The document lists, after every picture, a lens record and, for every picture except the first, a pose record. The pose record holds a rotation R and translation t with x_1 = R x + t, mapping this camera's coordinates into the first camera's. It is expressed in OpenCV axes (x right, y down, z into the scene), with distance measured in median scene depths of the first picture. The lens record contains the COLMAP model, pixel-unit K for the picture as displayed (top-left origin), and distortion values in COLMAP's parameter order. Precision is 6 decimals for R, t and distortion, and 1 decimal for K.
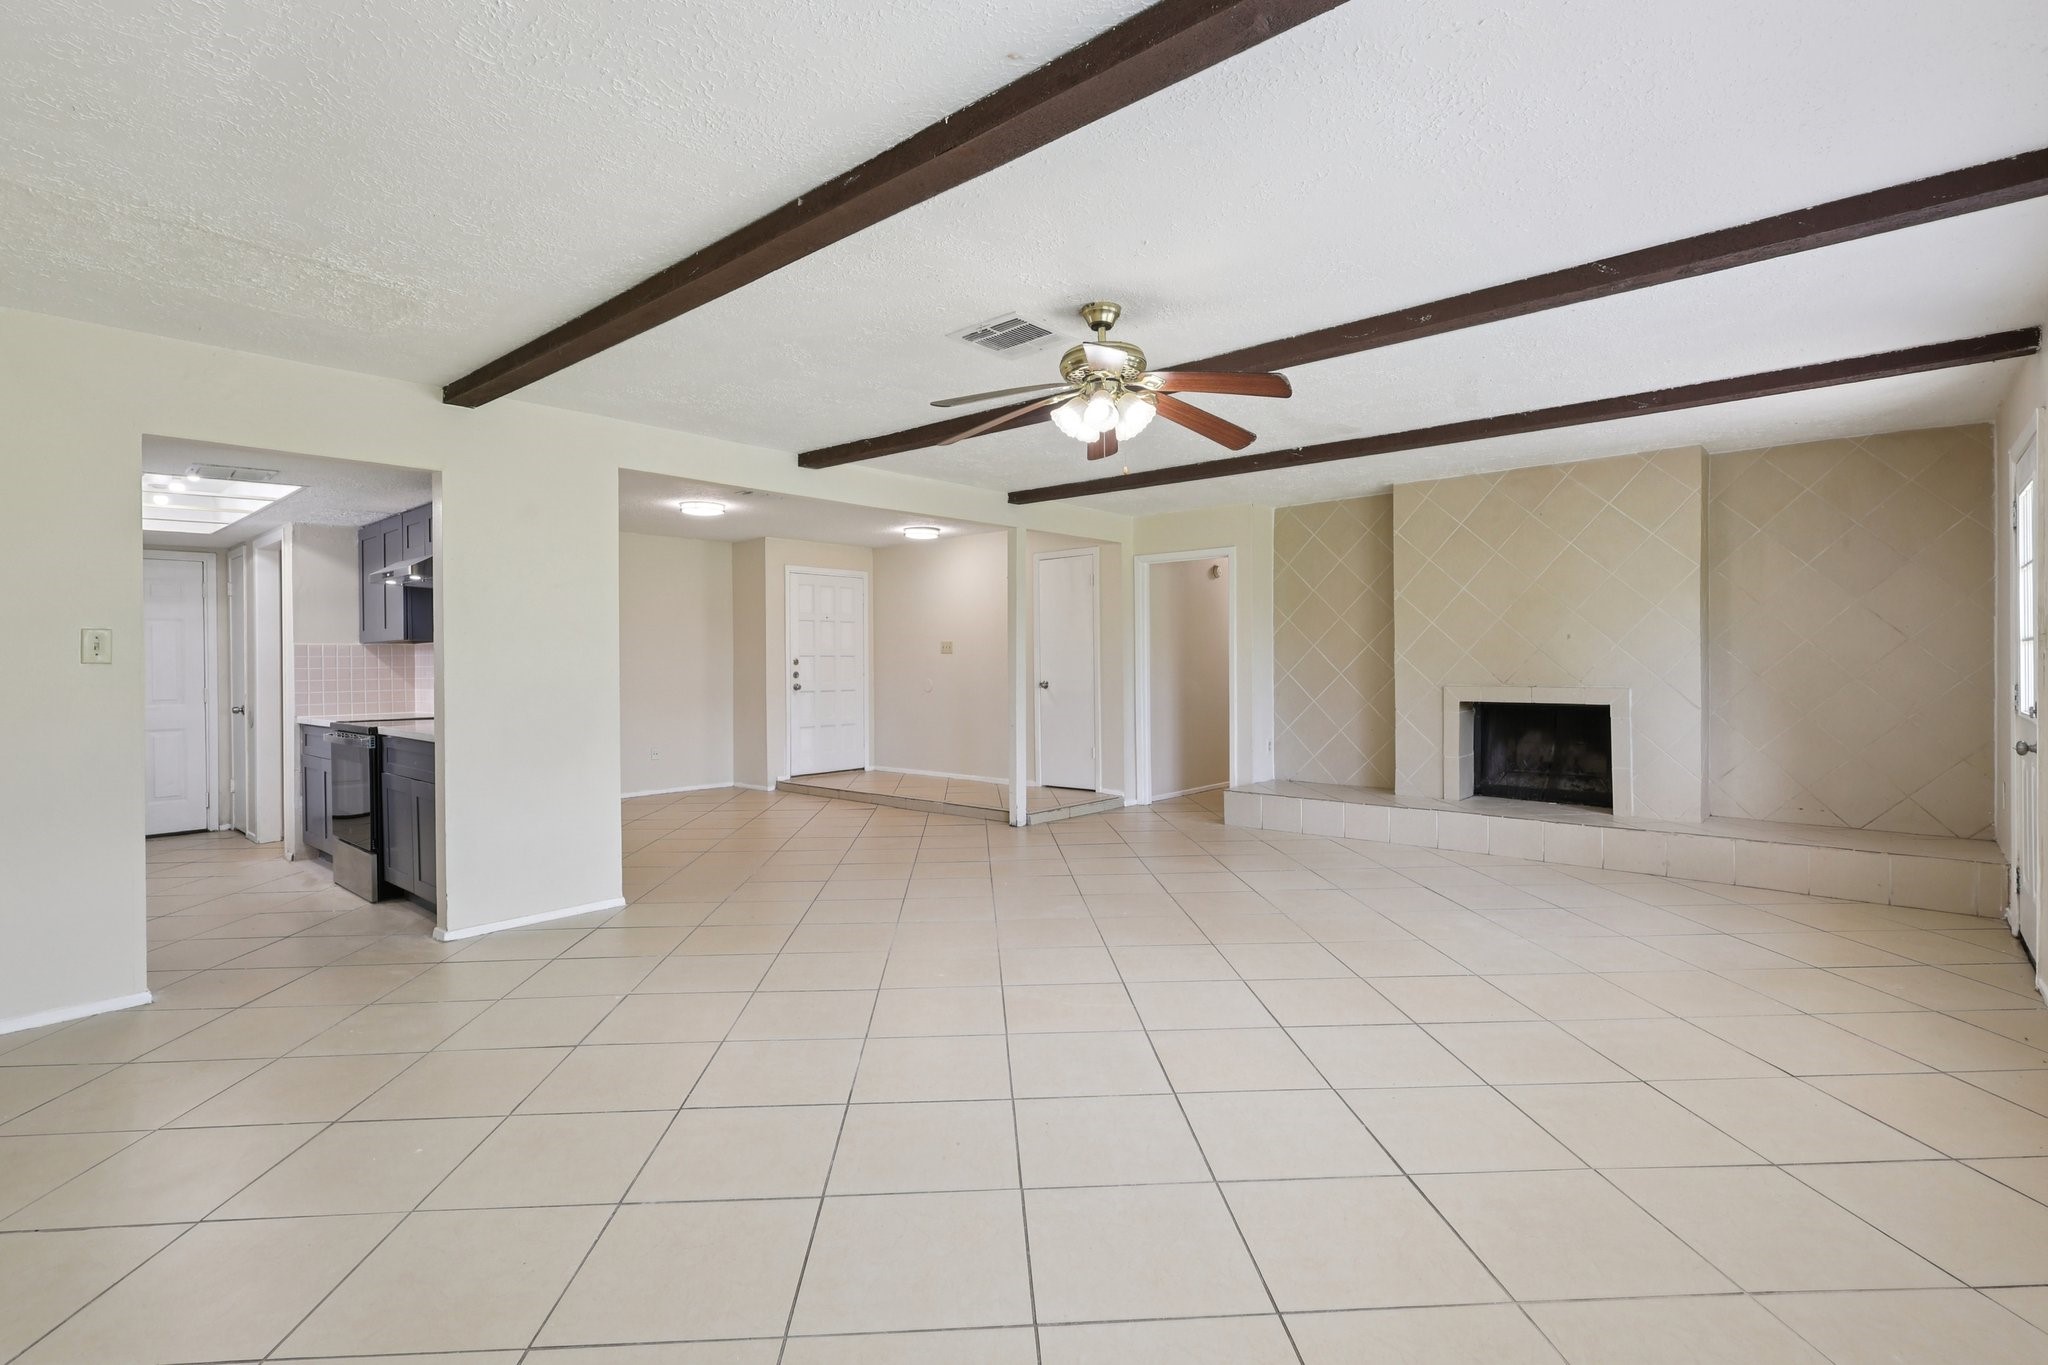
lens RADIAL K [[946.6, 0, 1021.6], [0, 946.6, 672.8], [0, 0, 1]] dist [0.000500, 0.000465]
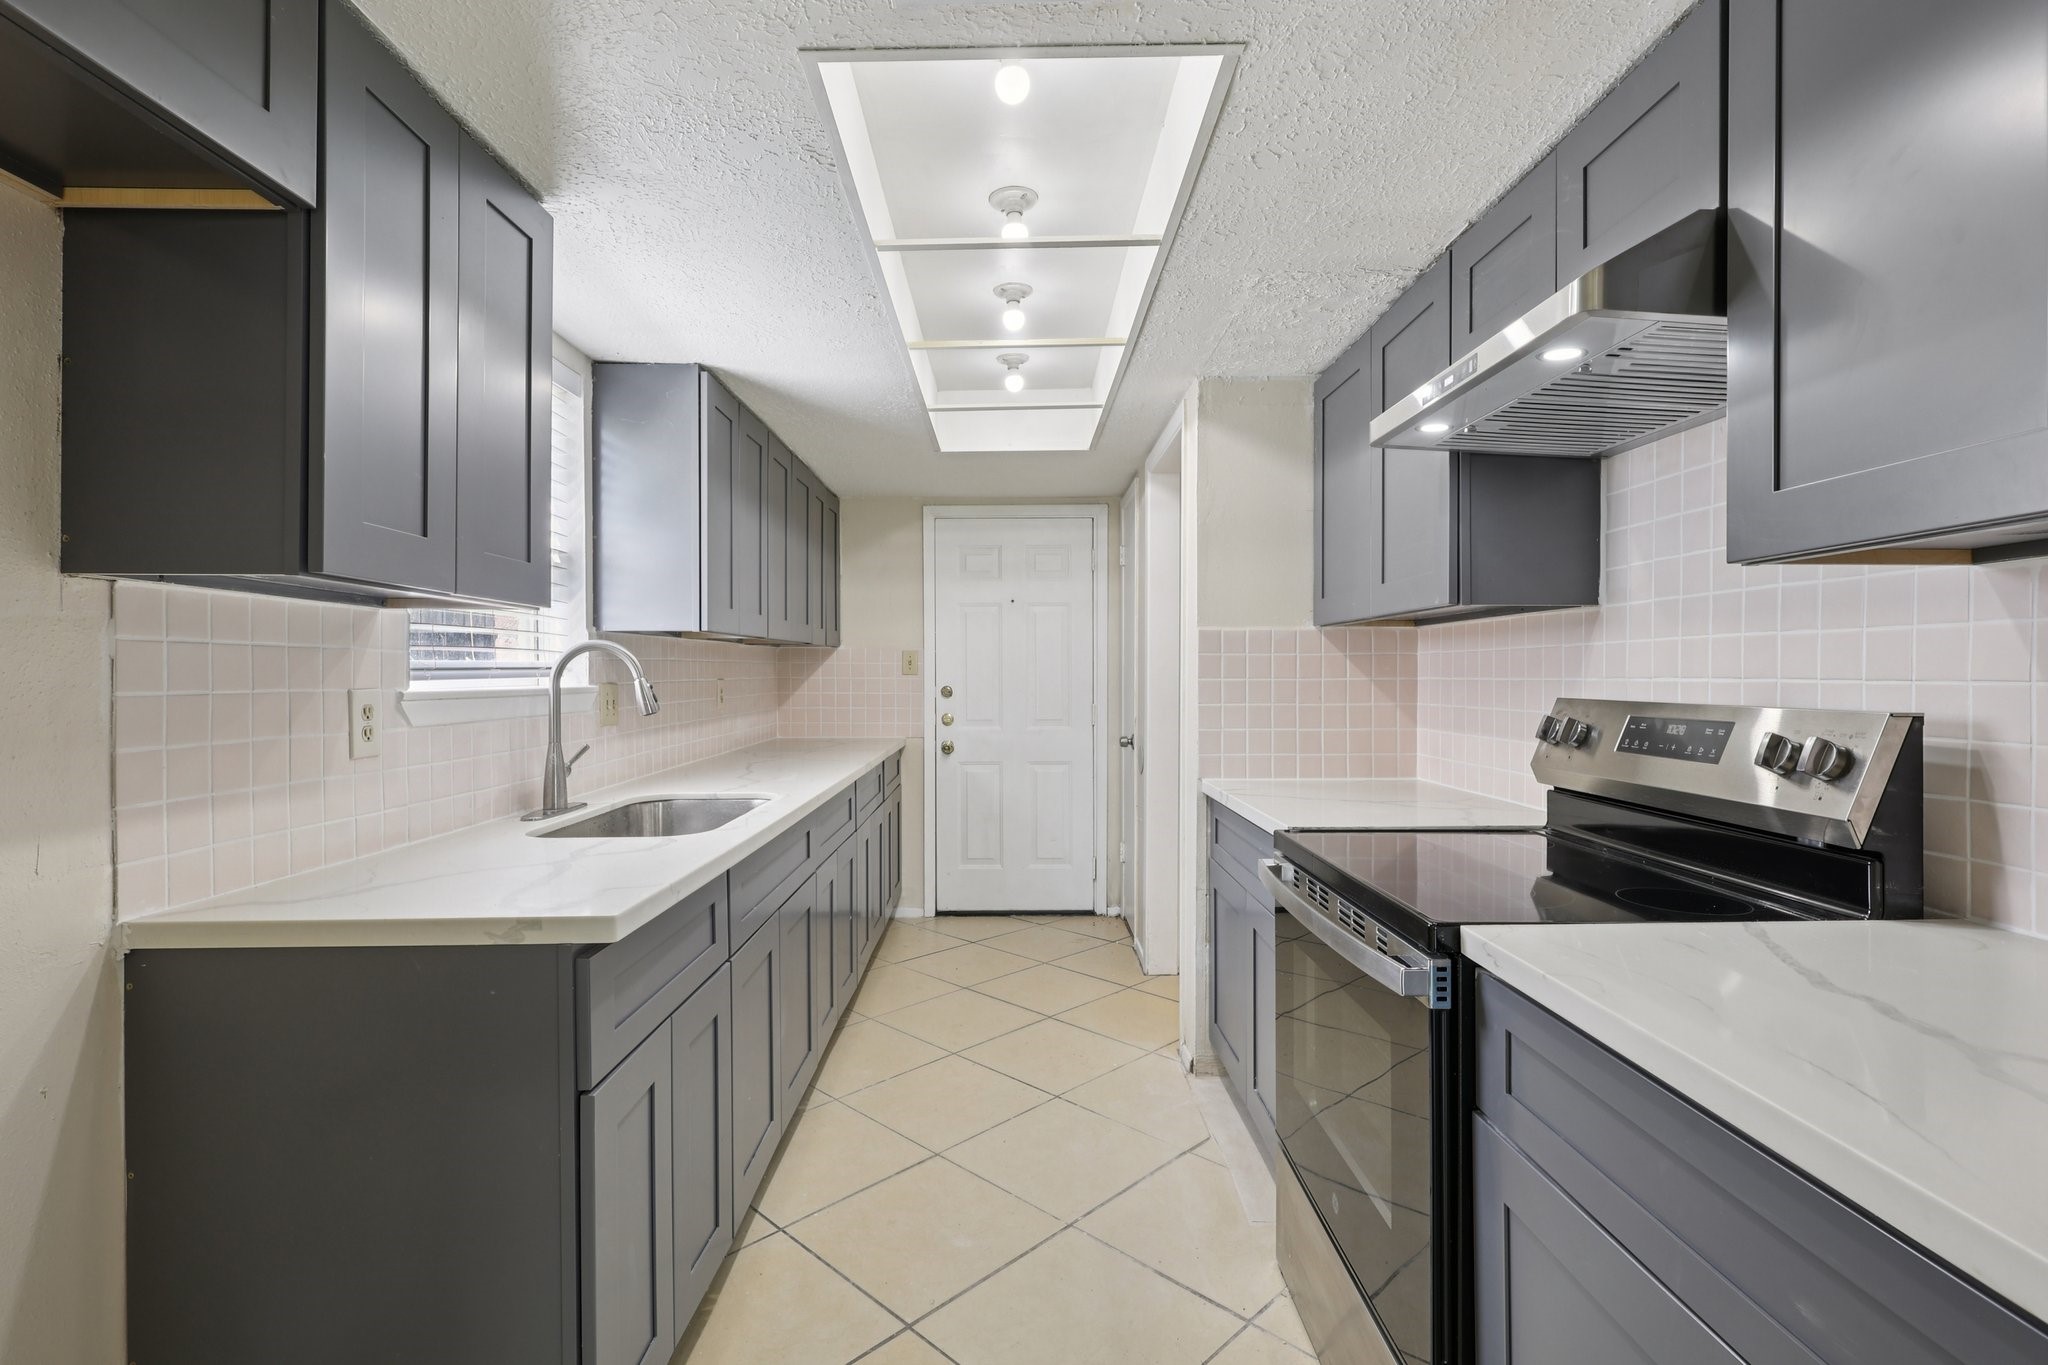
lens RADIAL K [[946.6, 0, 1021.6], [0, 946.6, 672.8], [0, 0, 1]] dist [0.000500, 0.000465]
pose [[0.666700, 0.008829, -0.745274, -0.443288], [-0.011255, 0.999935, 0.001777, -0.007505], [0.745241, 0.007204, 0.666756, 0.578022]]
